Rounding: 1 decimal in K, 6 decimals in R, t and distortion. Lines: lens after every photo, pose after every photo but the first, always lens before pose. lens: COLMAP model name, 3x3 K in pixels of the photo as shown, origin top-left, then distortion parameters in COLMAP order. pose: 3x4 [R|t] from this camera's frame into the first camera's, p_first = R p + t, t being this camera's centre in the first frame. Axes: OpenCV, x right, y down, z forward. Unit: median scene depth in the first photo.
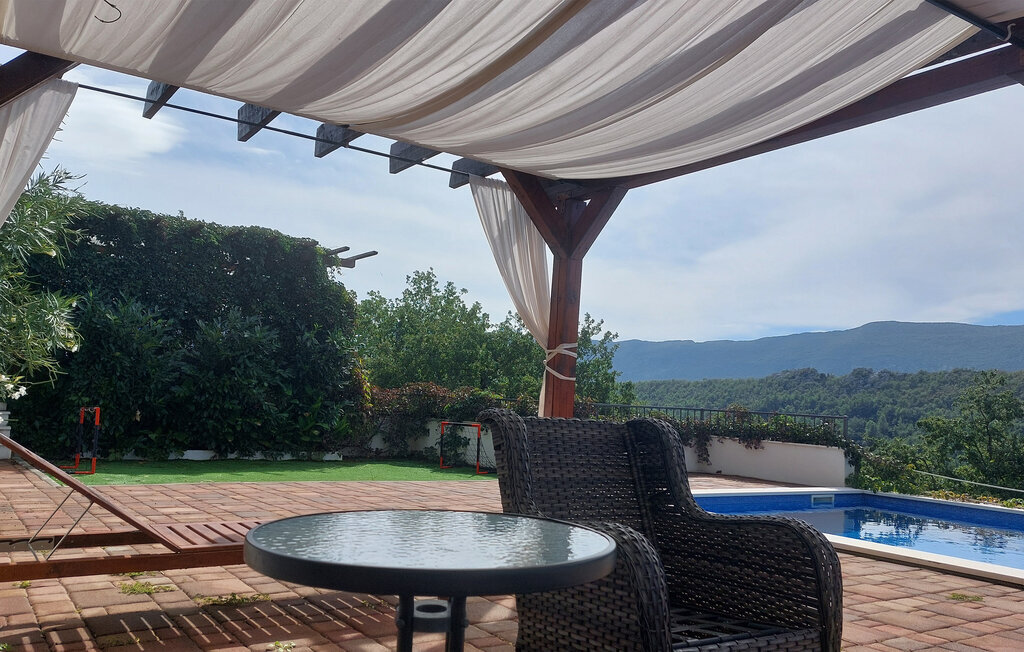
lens RADIAL K [[833.7, 0, 512.0], [0, 833.7, 326.0], [0, 0, 1]] dist [0.192272, -0.261540]
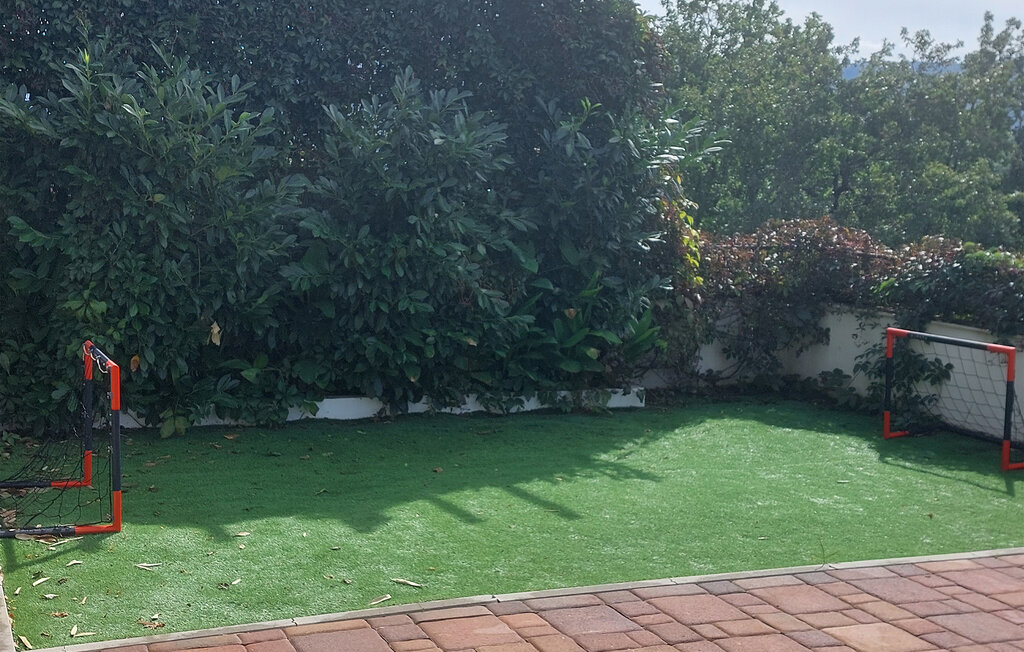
lens RADIAL K [[1336.2, 0, 511.7], [0, 1336.2, 292.7], [0, 0, 1]] dist [0.205286, -0.851261]
pose [[0.980467, -0.002441, -0.196669, -0.143105], [0.037390, 0.984001, 0.174194, -0.027206], [0.193097, -0.178145, 0.964872, 0.345537]]
